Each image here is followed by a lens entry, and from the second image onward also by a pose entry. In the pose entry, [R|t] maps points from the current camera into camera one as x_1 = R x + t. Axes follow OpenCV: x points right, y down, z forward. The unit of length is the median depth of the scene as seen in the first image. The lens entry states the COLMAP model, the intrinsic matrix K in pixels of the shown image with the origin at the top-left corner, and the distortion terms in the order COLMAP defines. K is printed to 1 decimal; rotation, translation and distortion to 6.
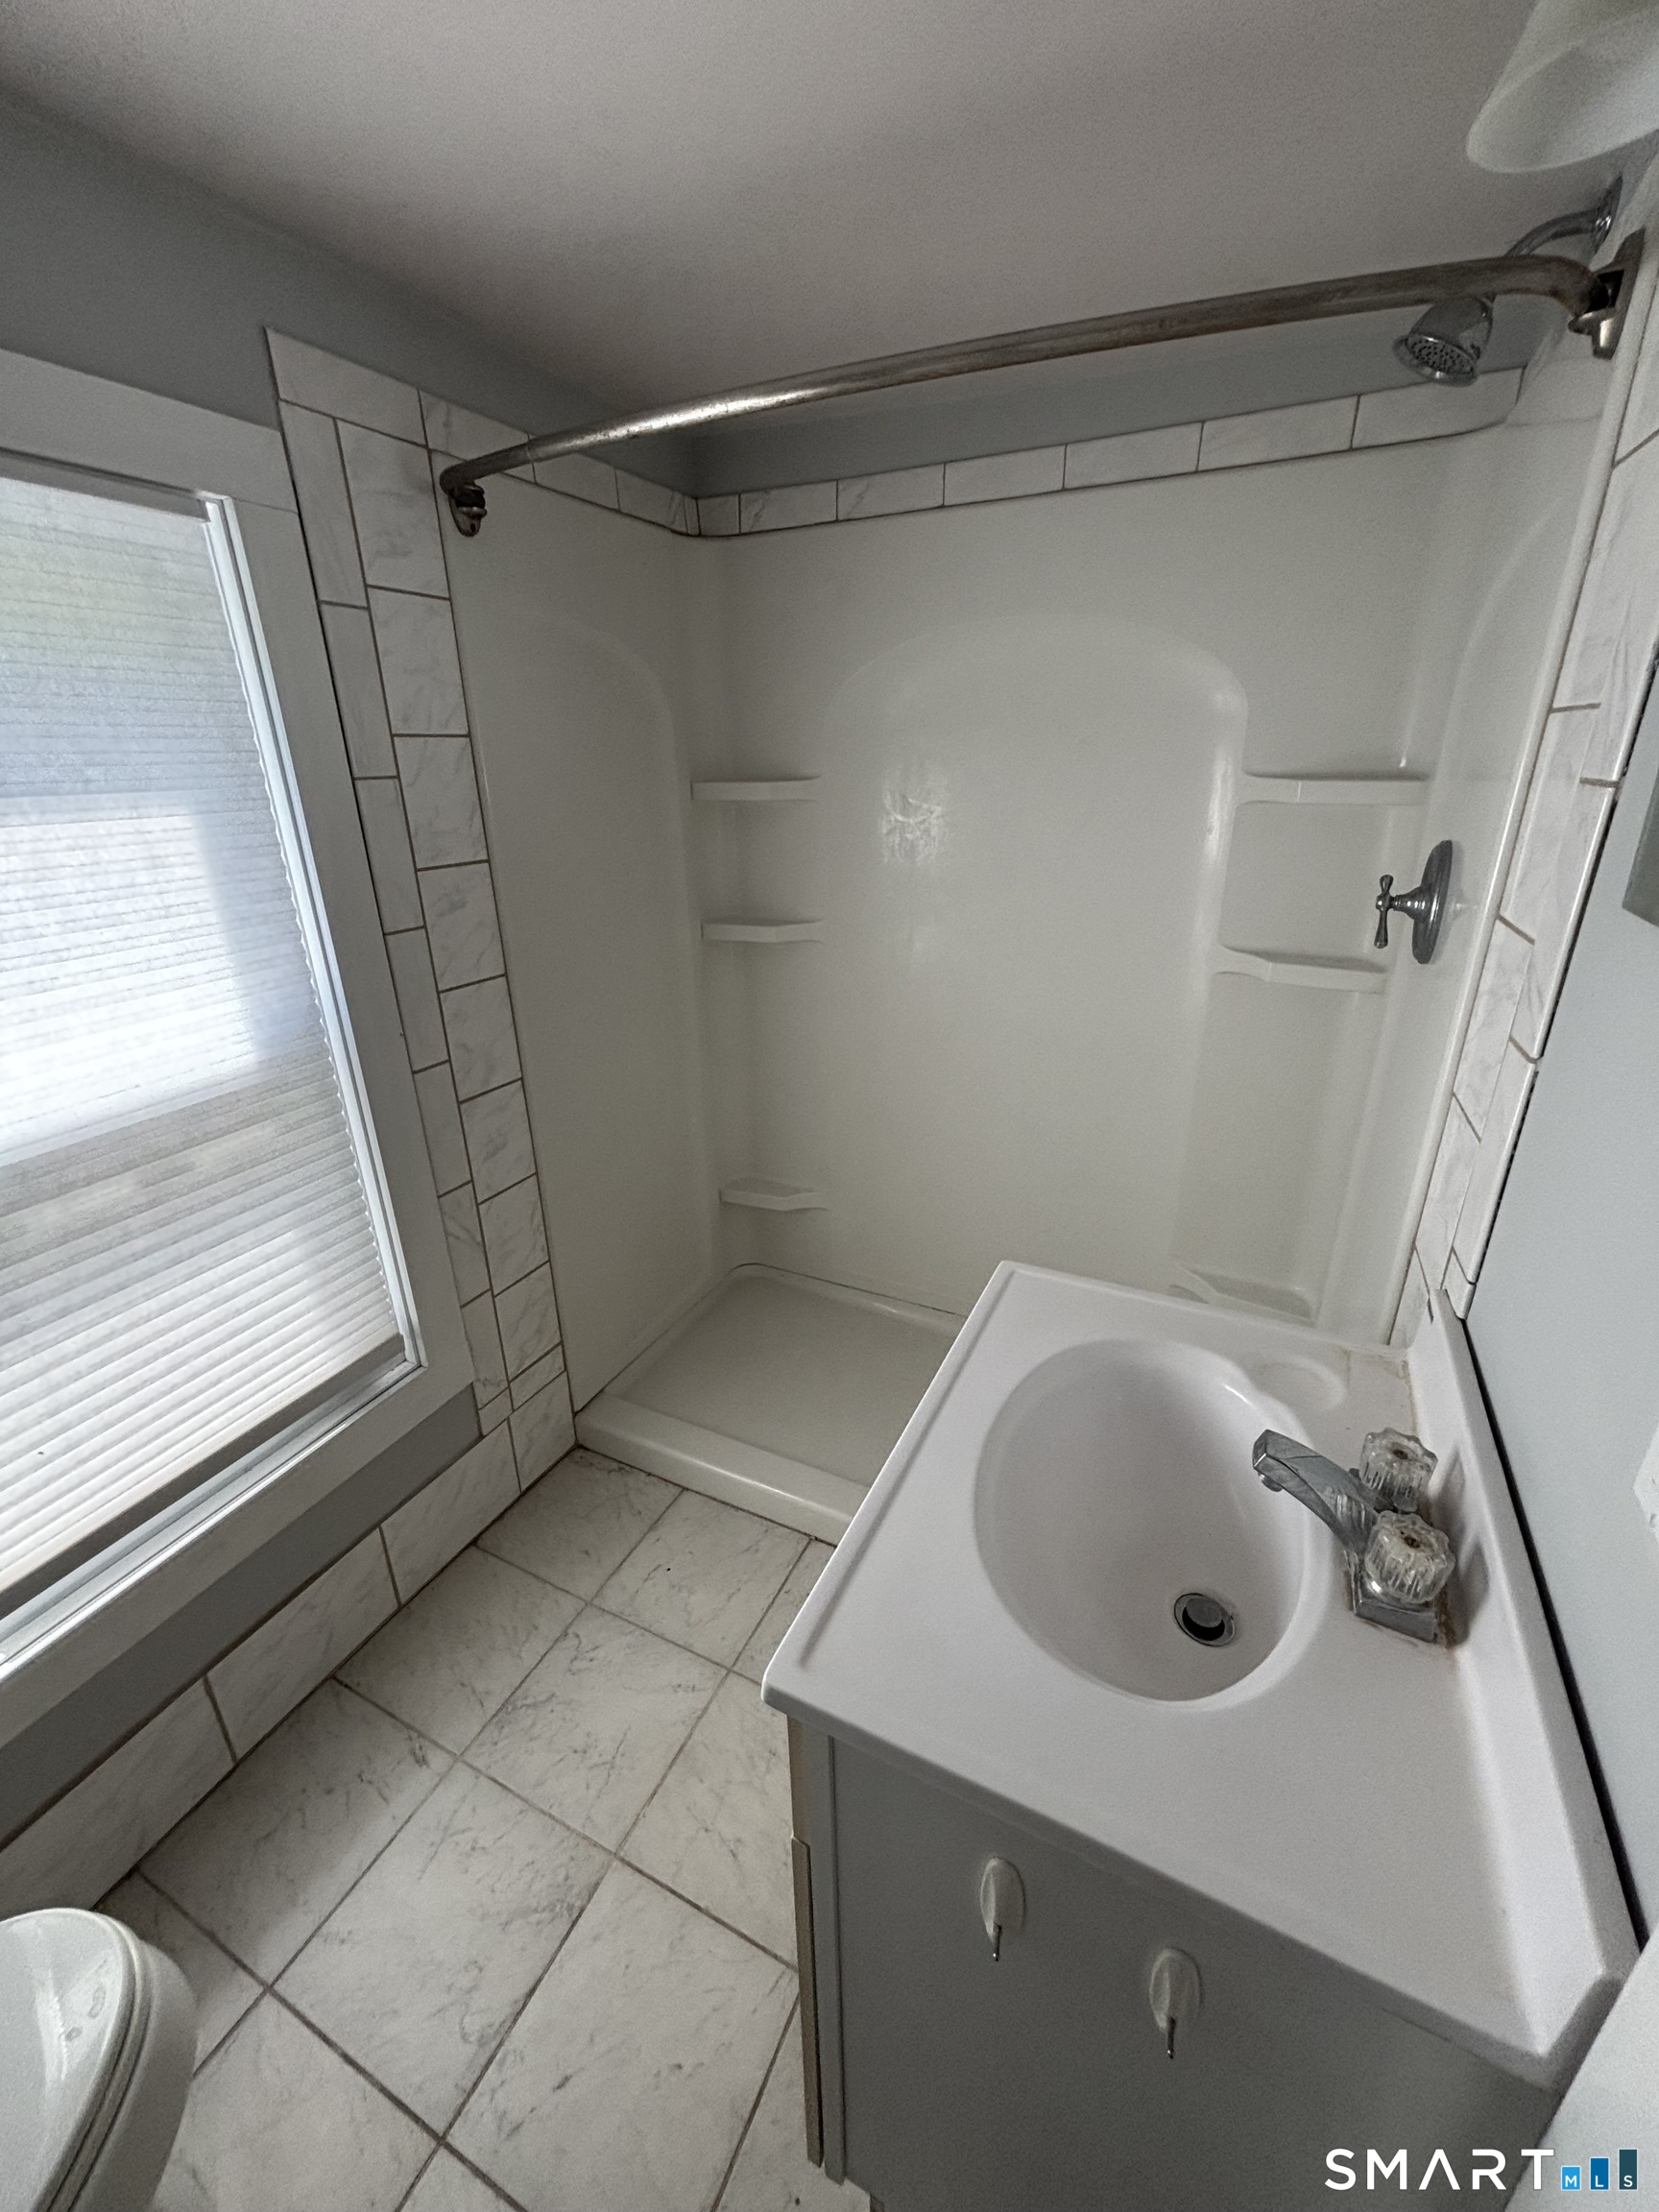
lens RADIAL K [[892.5, 0, 830.9], [0, 892.5, 1101.7], [0, 0, 1]] dist [0.000770, 0.000735]
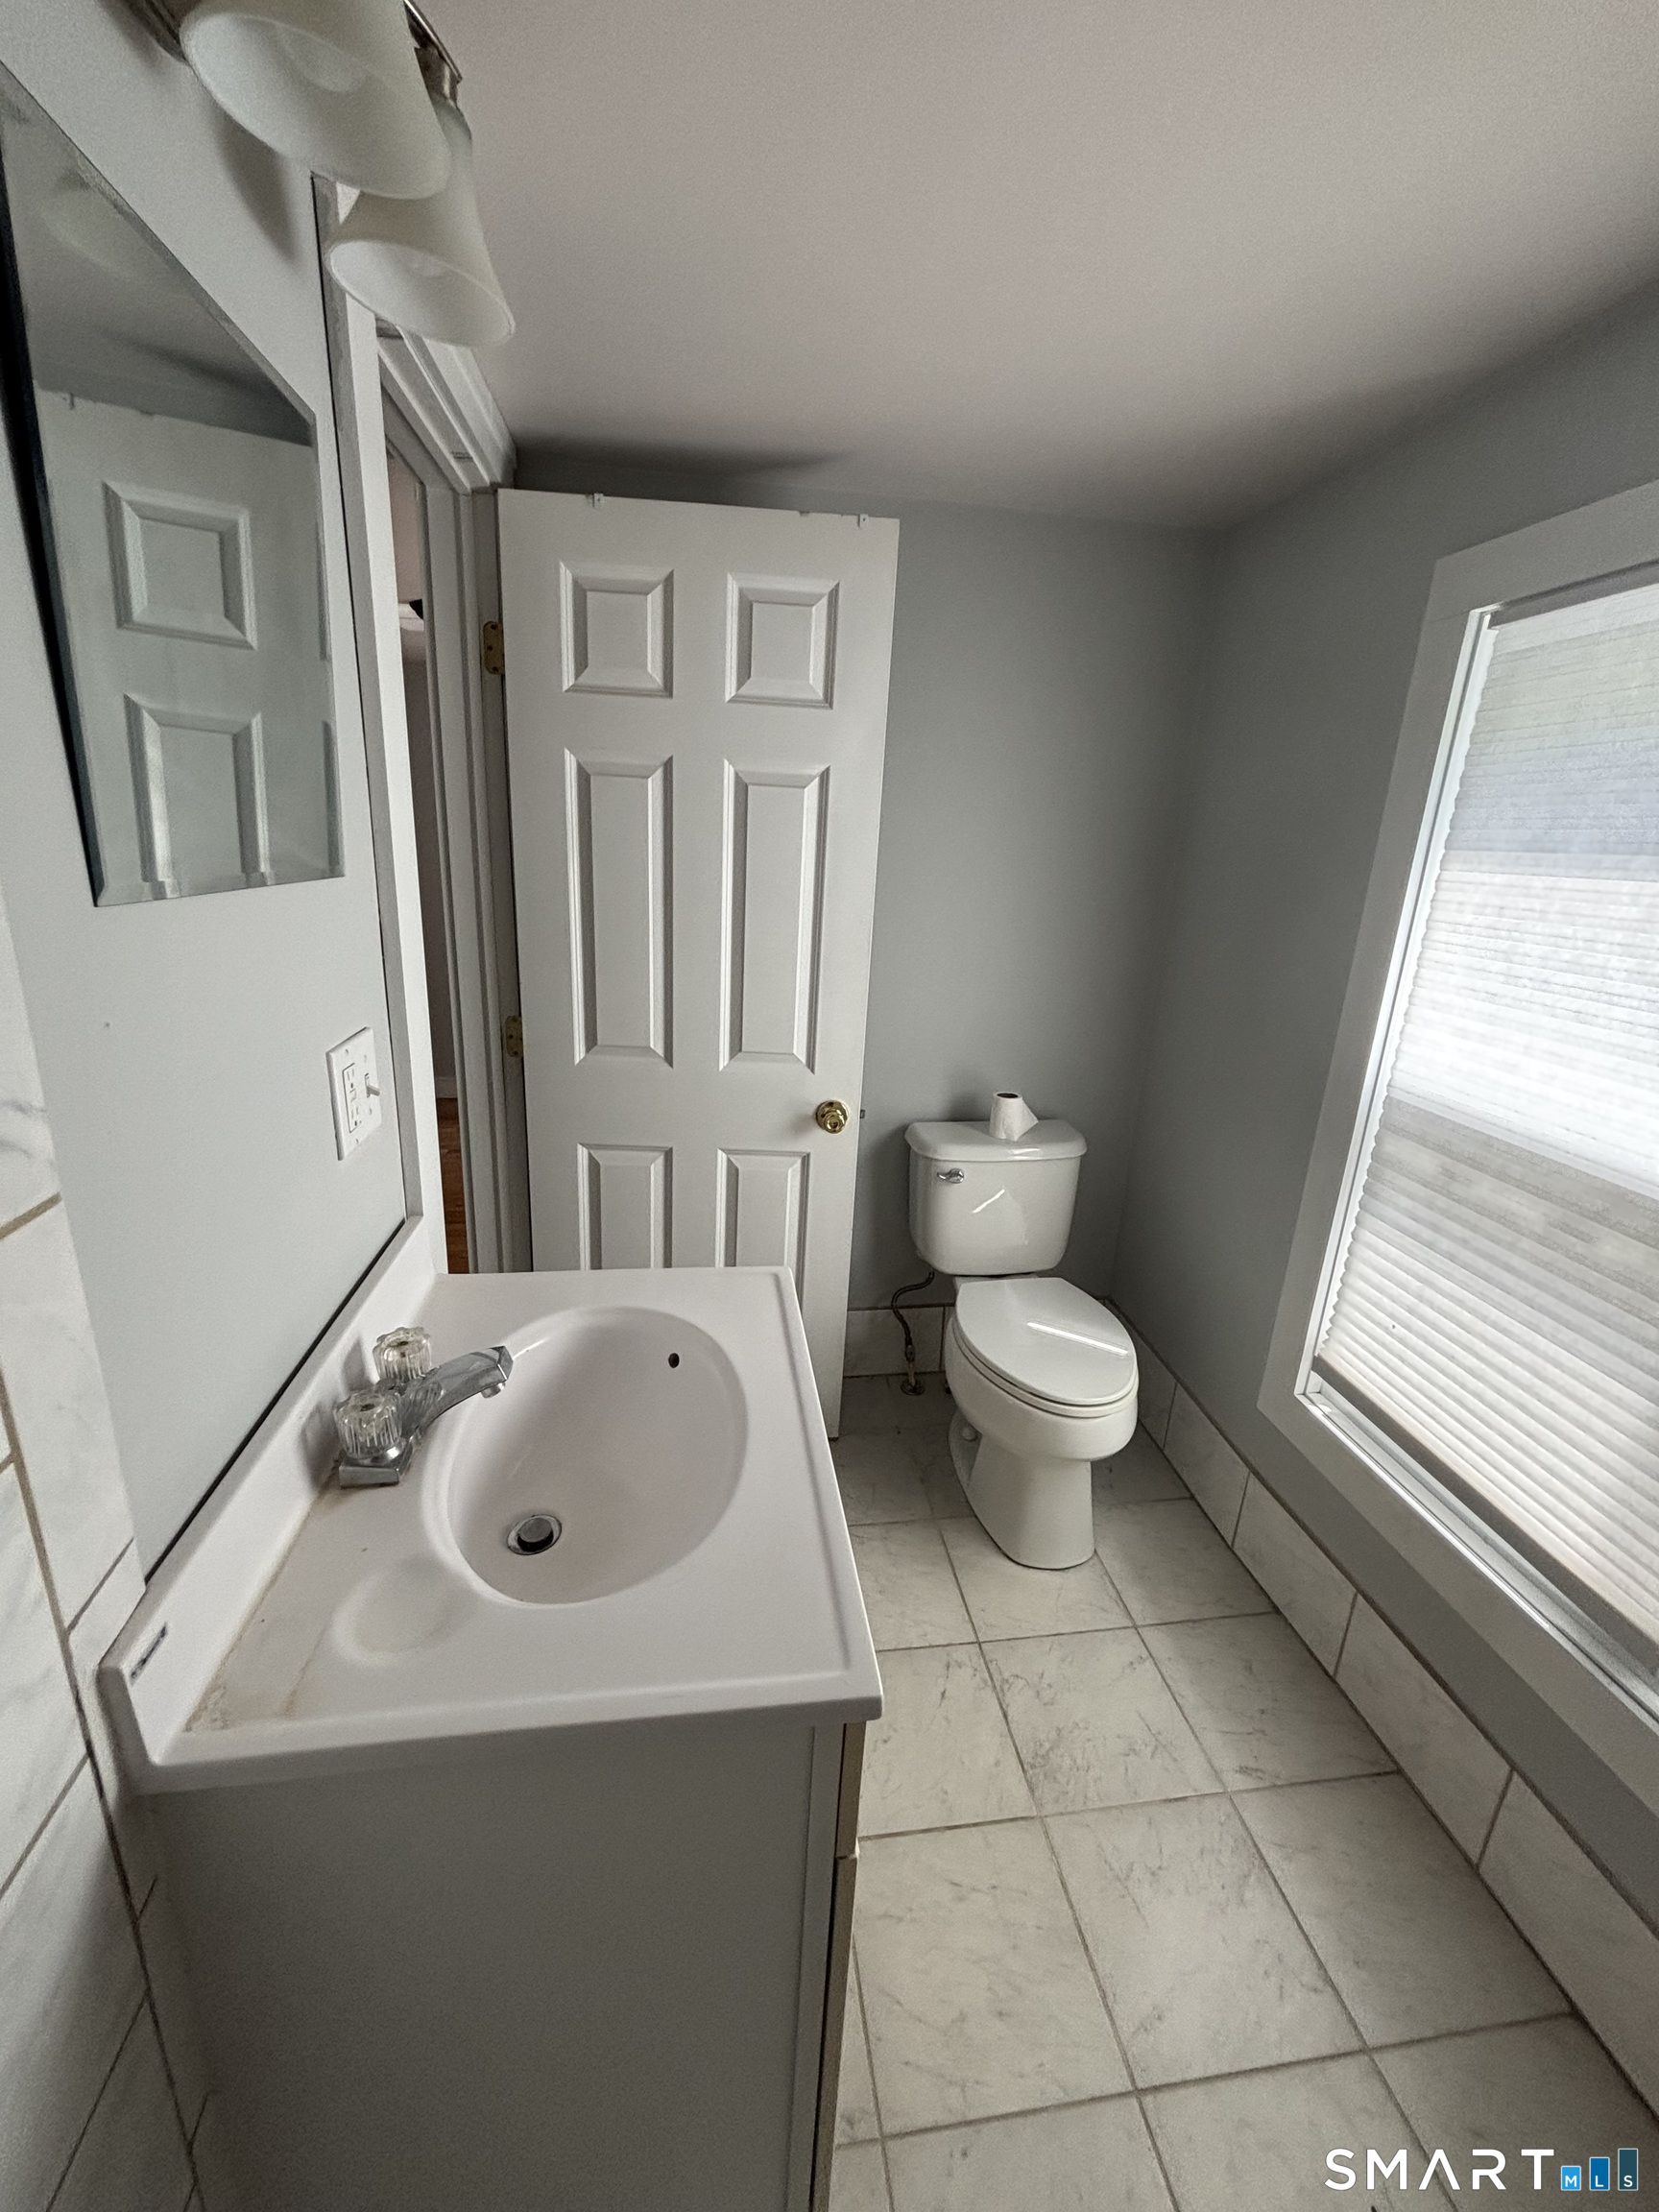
lens RADIAL K [[892.5, 0, 830.9], [0, 892.5, 1101.7], [0, 0, 1]] dist [0.000770, 0.000735]
pose [[-0.823291, 0.140878, -0.549859, 0.457126], [-0.242934, 0.788054, 0.565645, -0.389263], [0.513005, 0.599270, -0.614574, 1.091953]]
